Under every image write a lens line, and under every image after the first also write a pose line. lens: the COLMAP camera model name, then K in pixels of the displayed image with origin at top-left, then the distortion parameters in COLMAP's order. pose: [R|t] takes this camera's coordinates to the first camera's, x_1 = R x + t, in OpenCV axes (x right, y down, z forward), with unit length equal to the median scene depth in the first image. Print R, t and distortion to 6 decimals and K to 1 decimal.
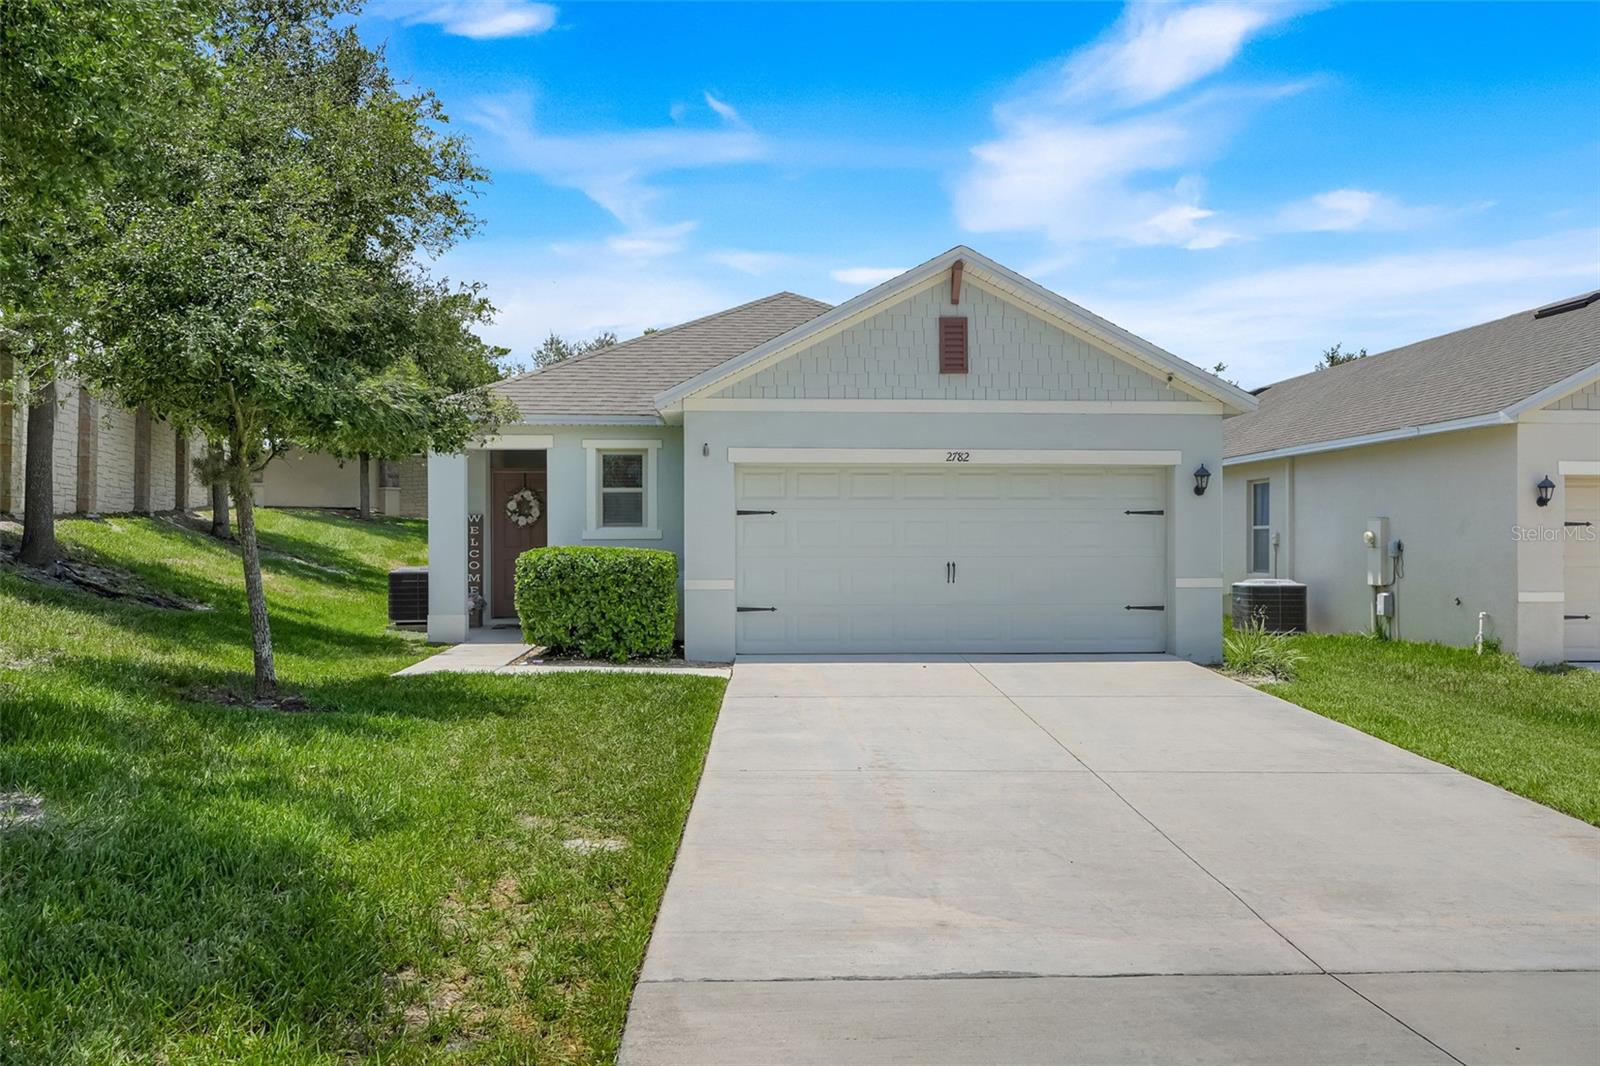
lens RADIAL K [[1368.7, 0, 800.0], [0, 1368.7, 533.0], [0, 0, 1]] dist [-0.000964, 0.003856]
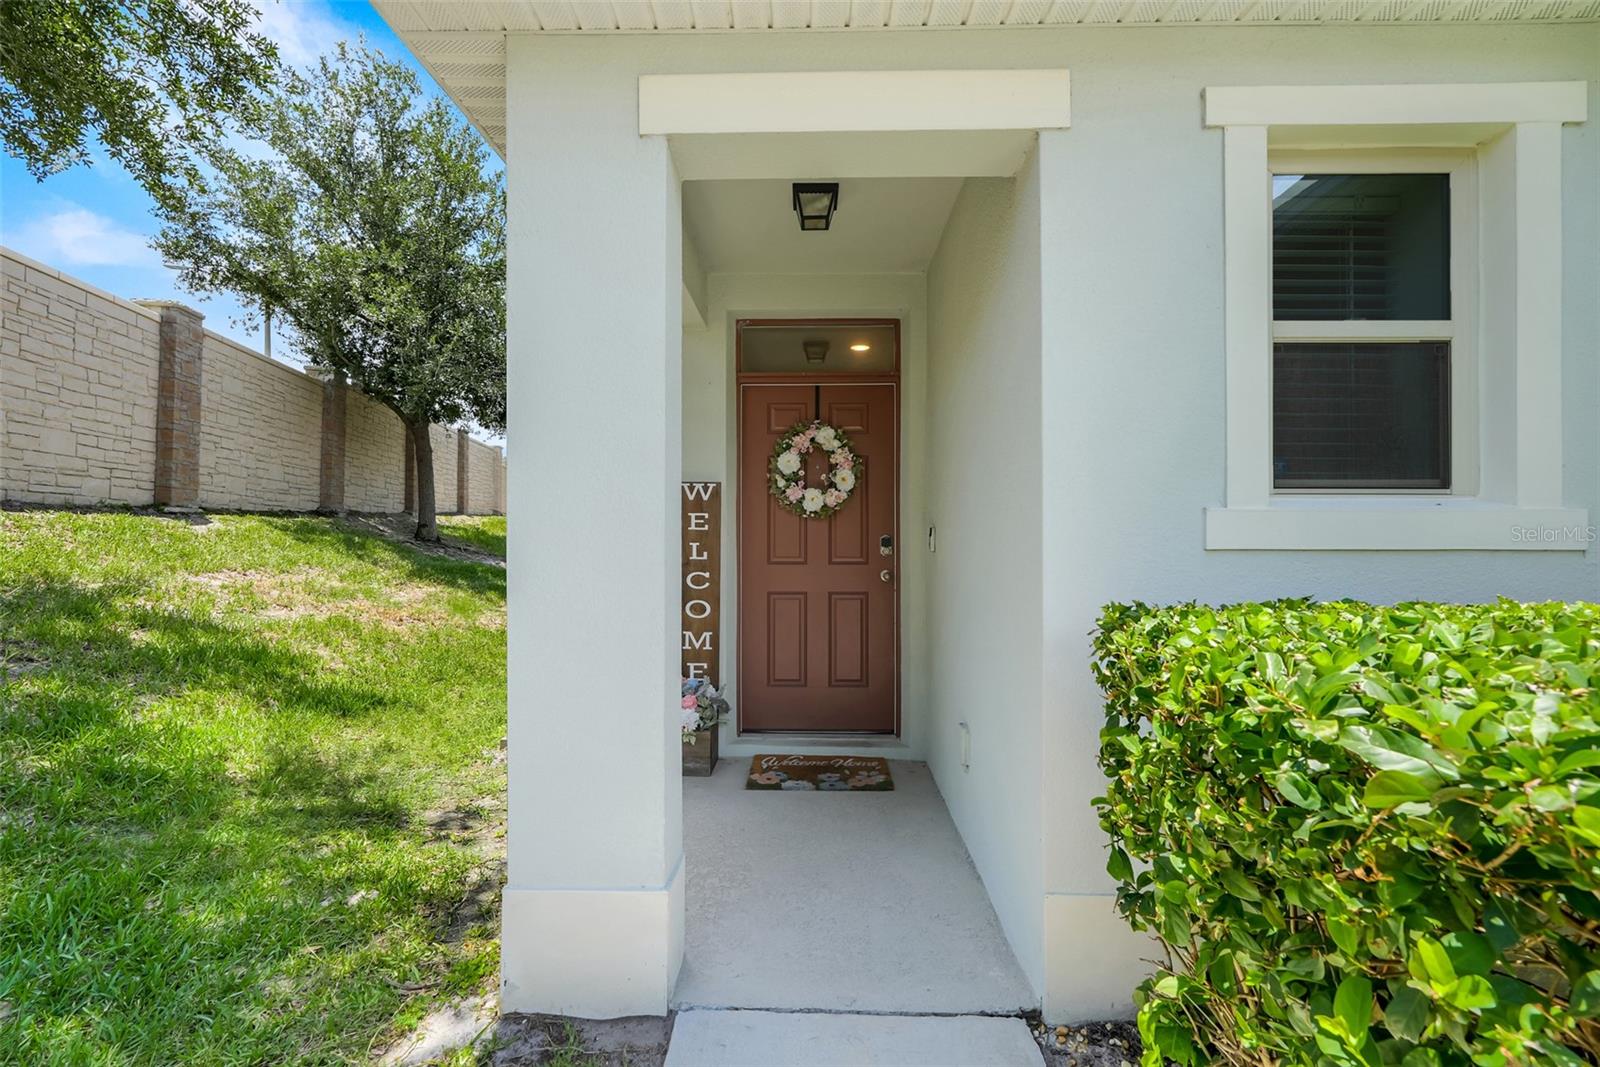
lens RADIAL K [[720.5, 0, 806.8], [0, 720.5, 537.7], [0, 0, 1]] dist [-0.001472, -0.000242]
pose [[0.997553, 0.002117, -0.069884, -0.189822], [-0.002225, 0.999996, -0.001480, 0.002777], [0.069881, 0.001632, 0.997554, 0.785094]]
